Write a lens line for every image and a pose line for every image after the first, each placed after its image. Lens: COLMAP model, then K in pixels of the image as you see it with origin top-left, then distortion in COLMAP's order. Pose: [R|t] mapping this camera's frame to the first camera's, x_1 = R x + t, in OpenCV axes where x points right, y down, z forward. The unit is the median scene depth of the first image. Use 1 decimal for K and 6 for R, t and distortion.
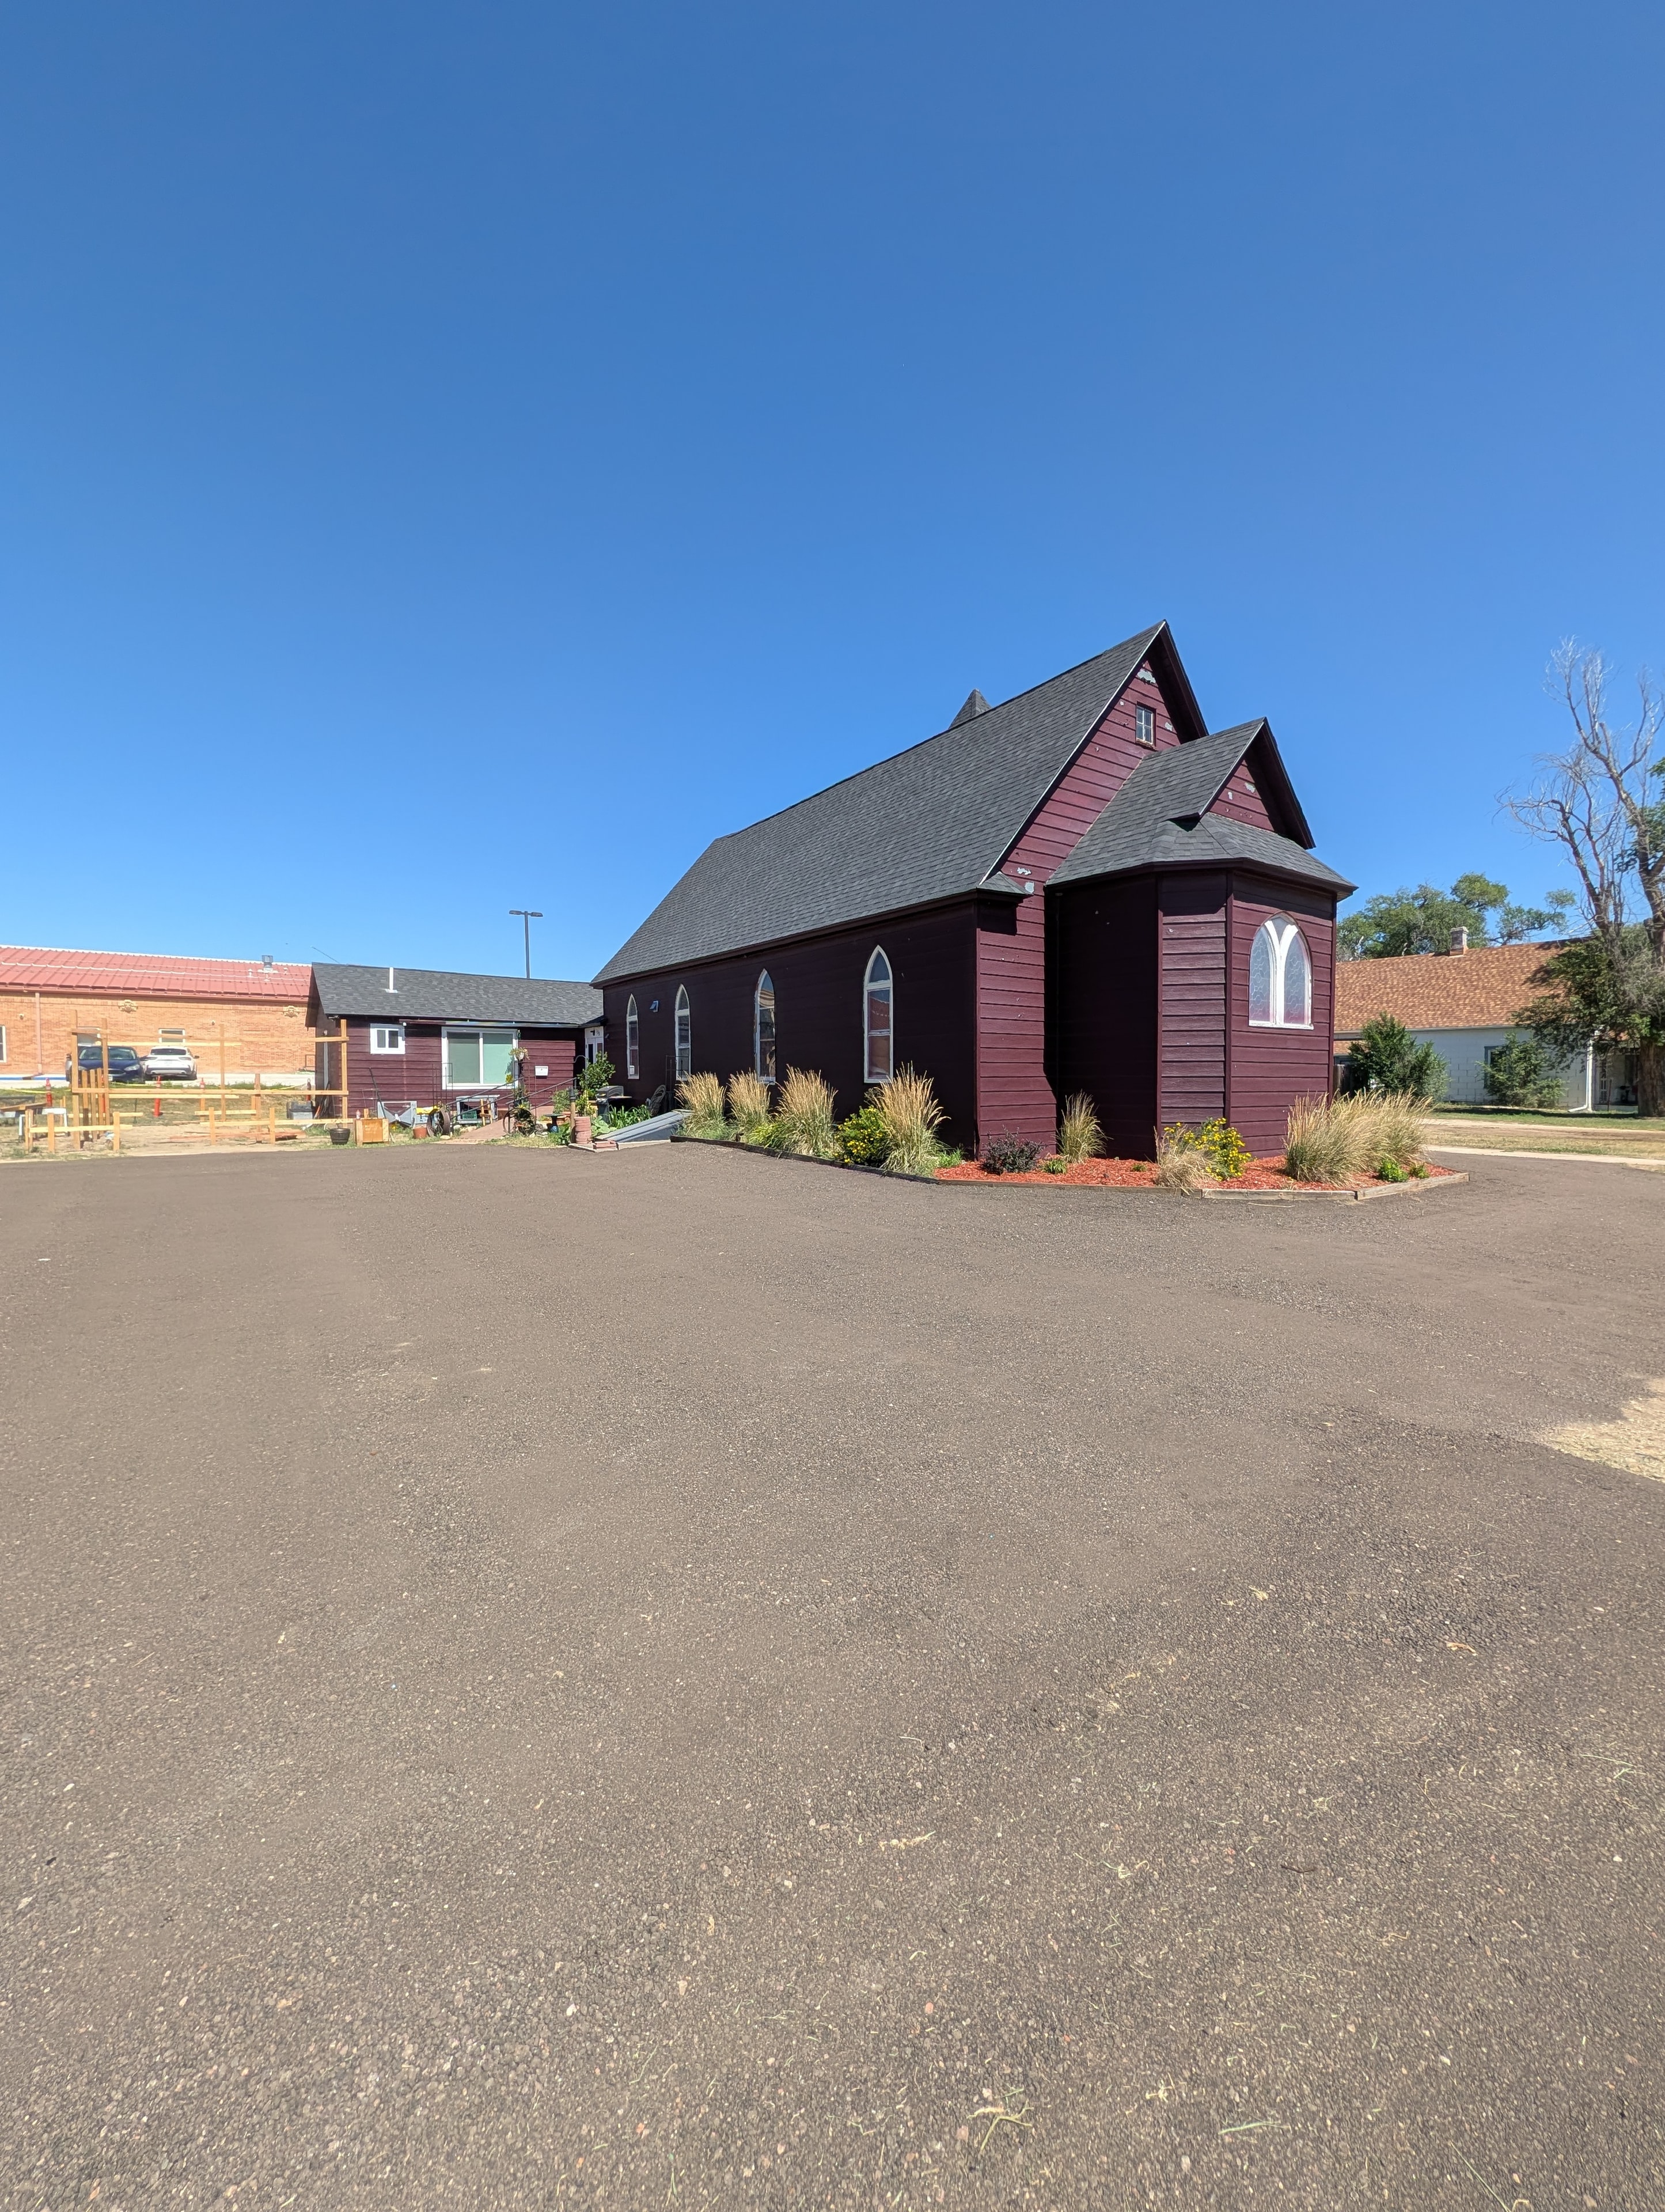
lens RADIAL K [[848.4, 0, 828.8], [0, 848.4, 1092.7], [0, 0, 1]] dist [0.001215, -0.000011]
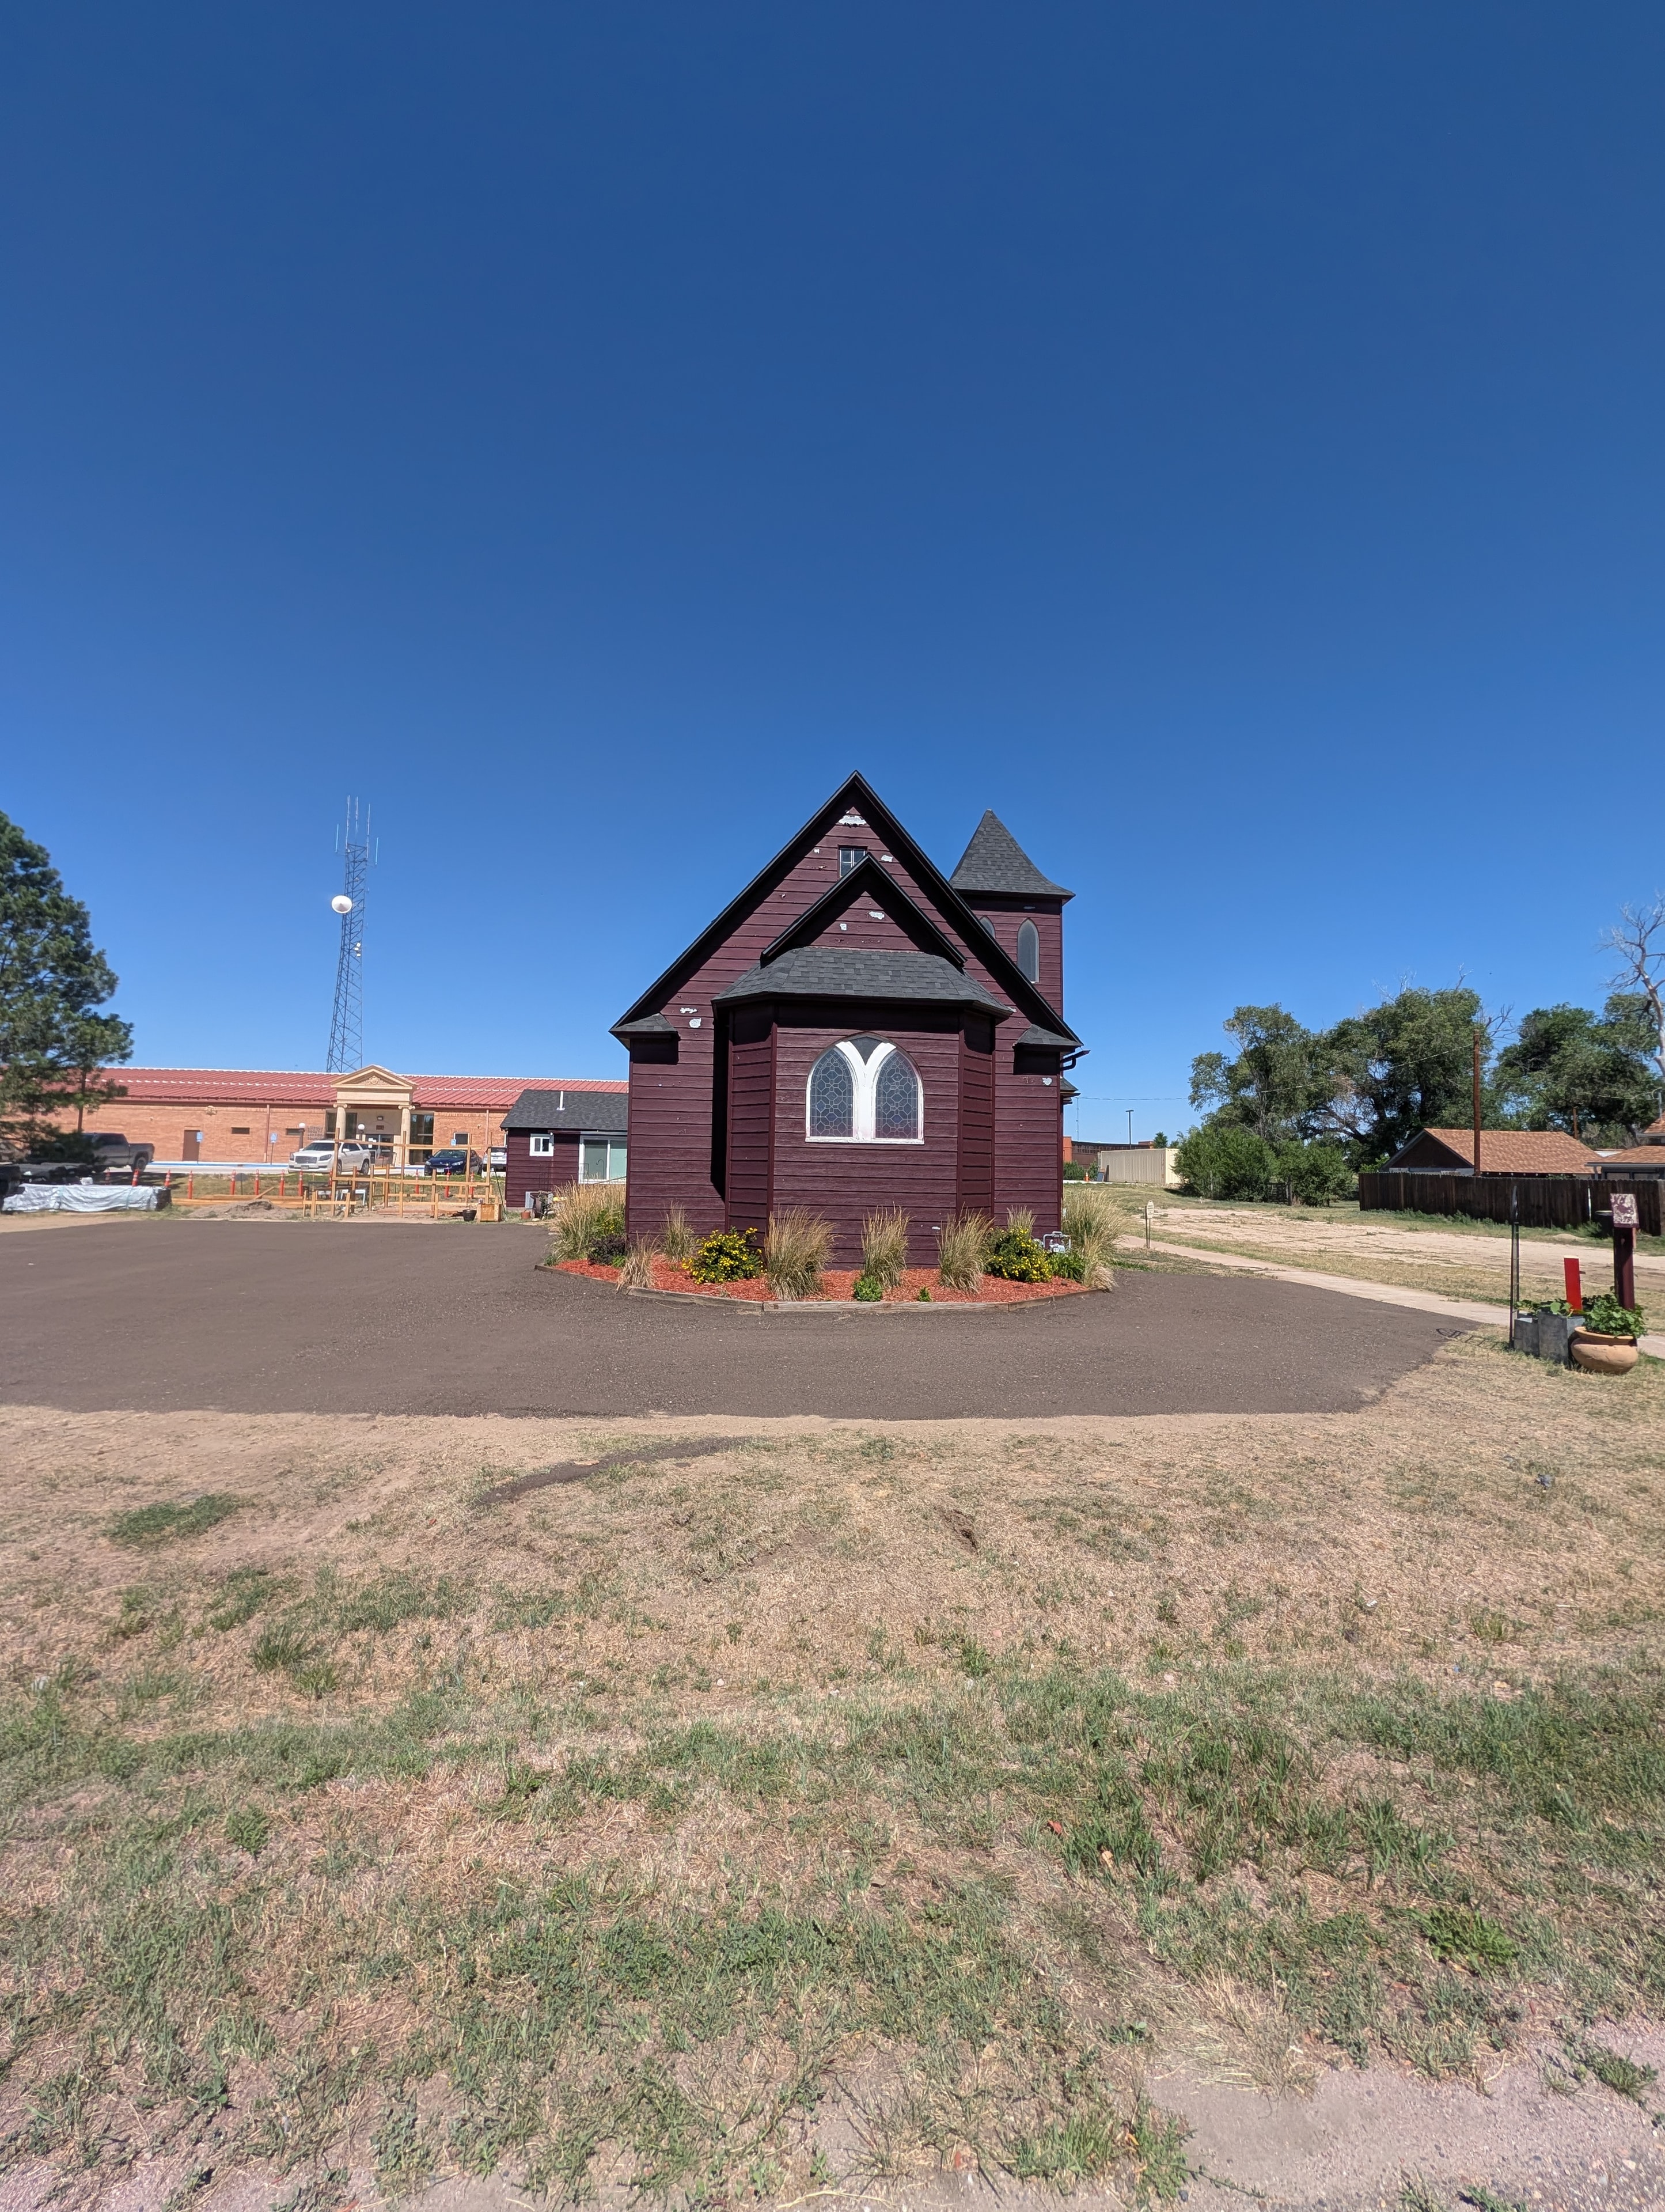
lens RADIAL K [[848.4, 0, 819.4], [0, 848.4, 1111.1], [0, 0, 1]] dist [0.001215, -0.000011]
pose [[0.871656, -0.016247, -0.489848, 0.937709], [-0.030704, 0.995677, -0.087661, -0.021841], [0.489155, 0.091451, 0.867389, 0.071714]]
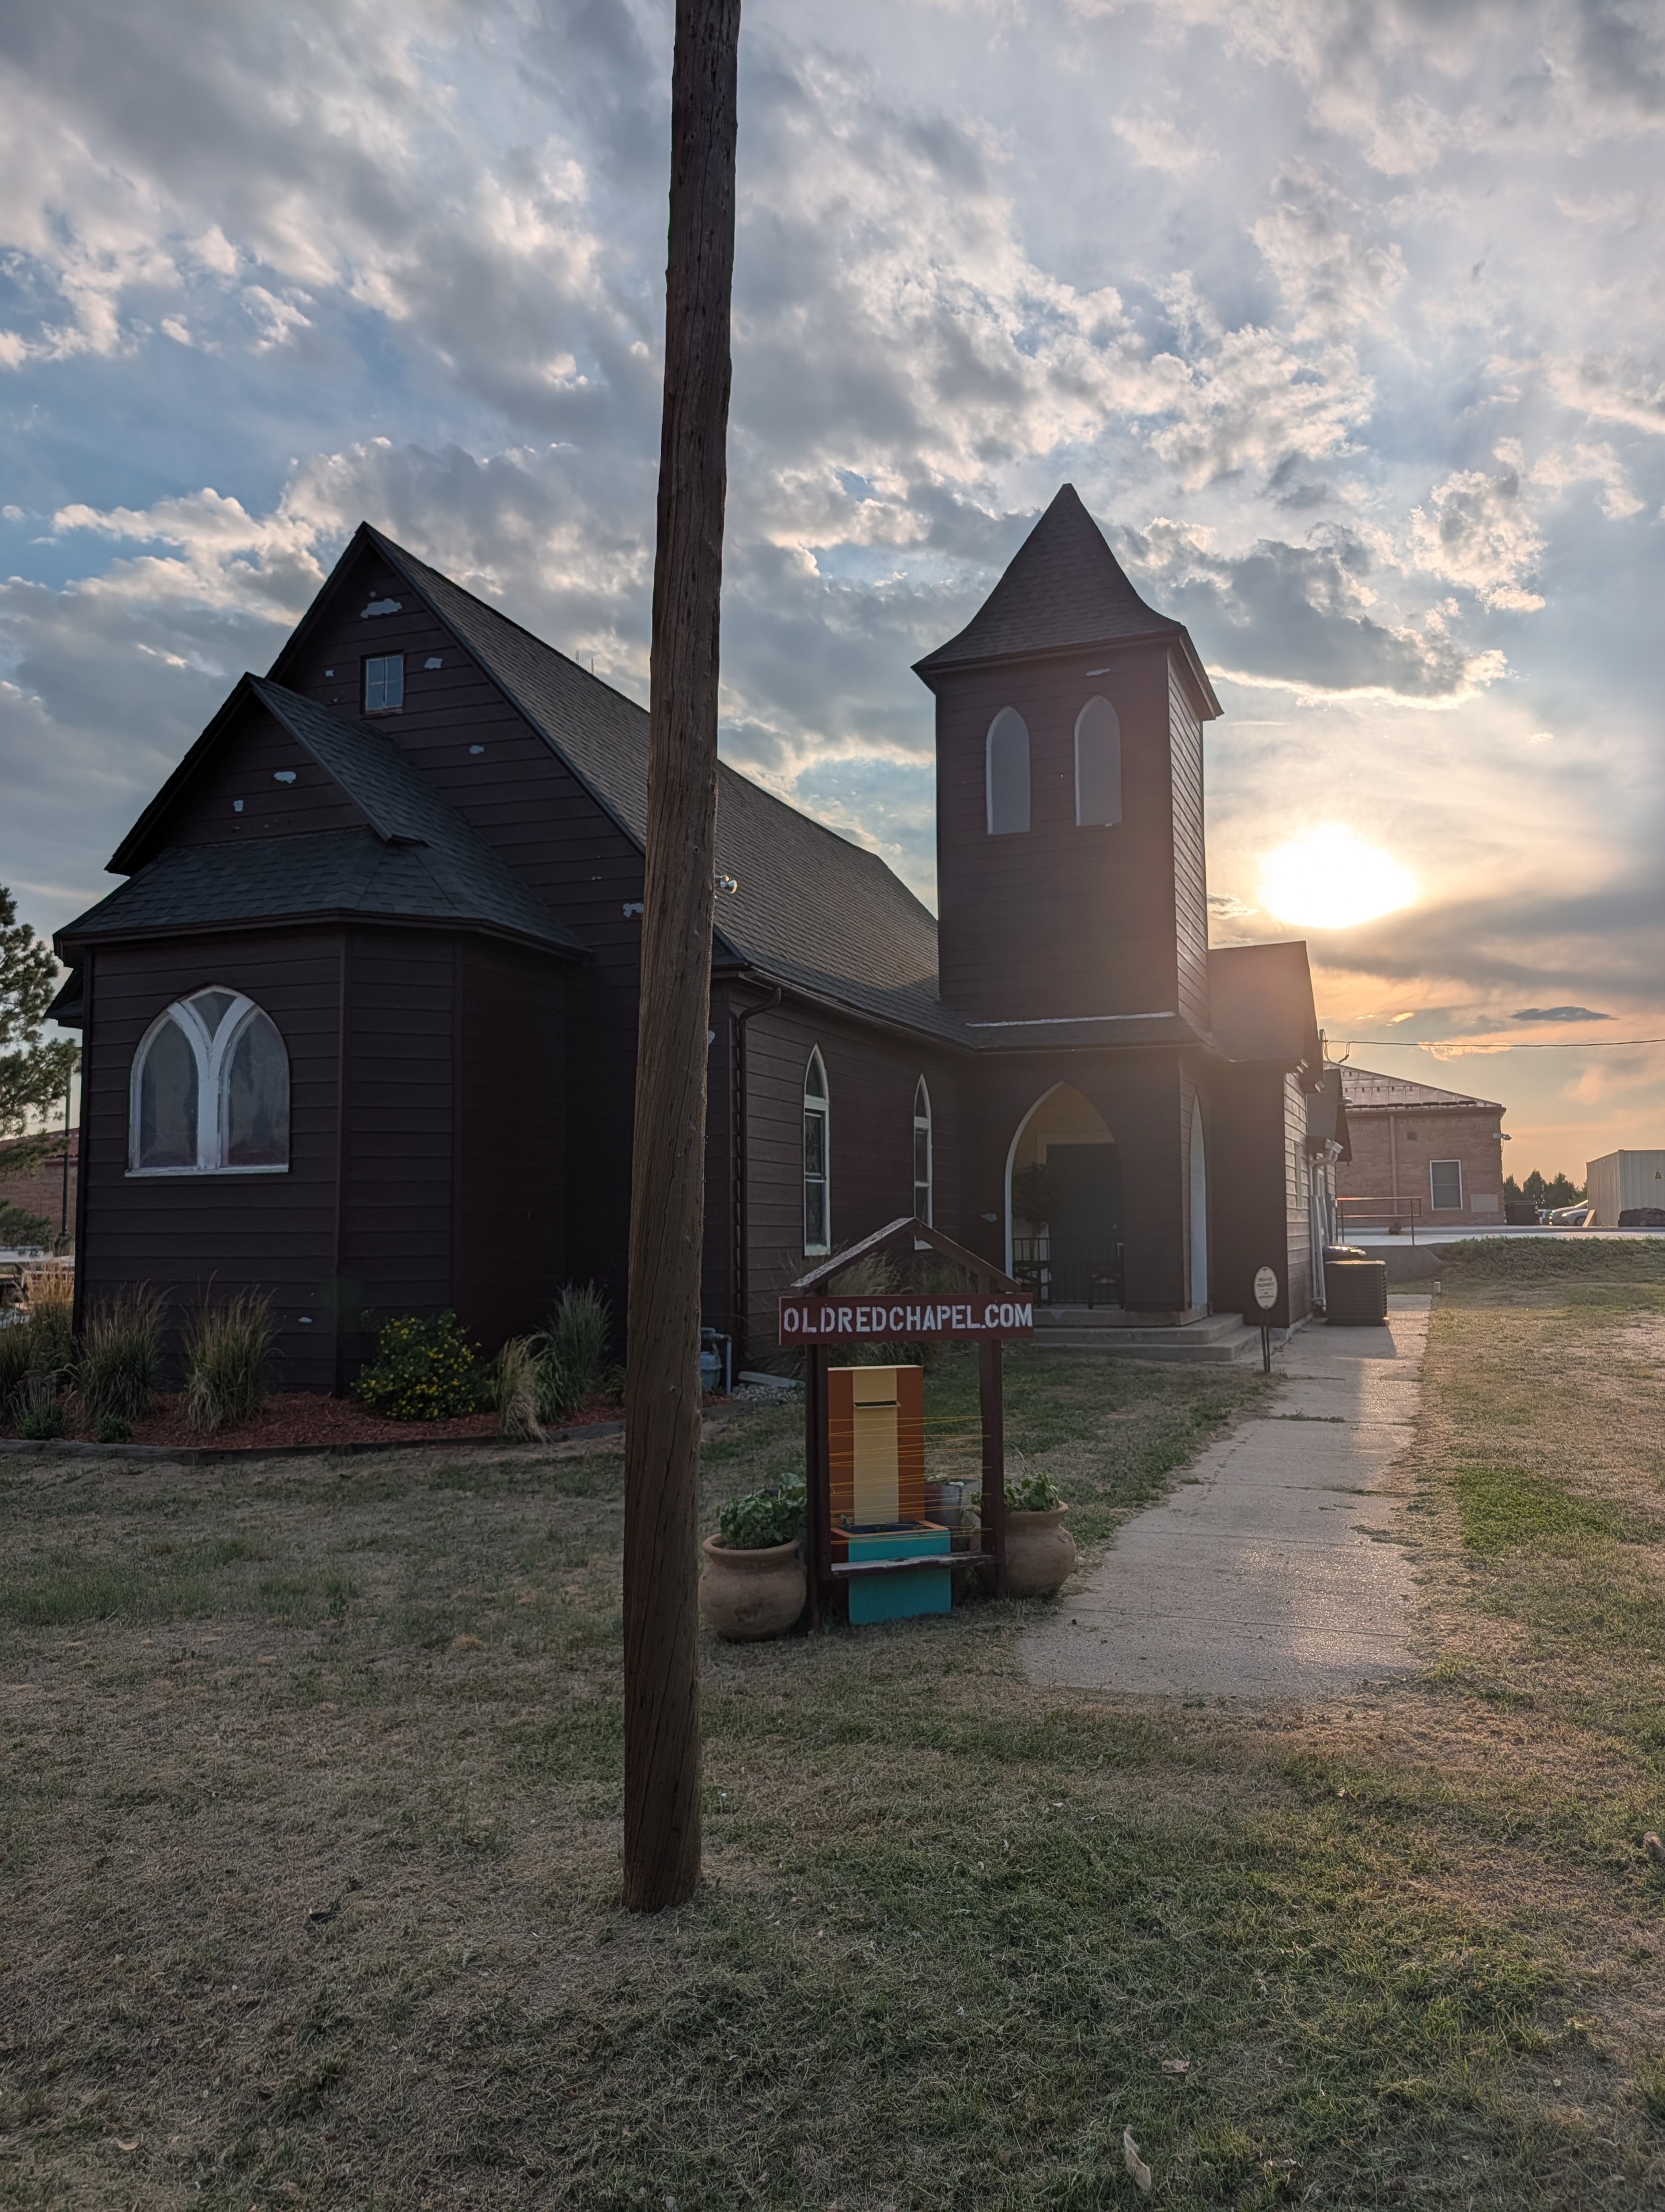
lens RADIAL K [[1600.4, 0, 832.1], [0, 1600.4, 1115.6], [0, 0, 1]] dist [0.021759, -0.018846]
pose [[0.560669, -0.069608, -0.825109, 1.624700], [-0.008848, 0.995900, -0.090029, -0.019335], [0.827993, 0.057777, 0.557754, 0.692741]]
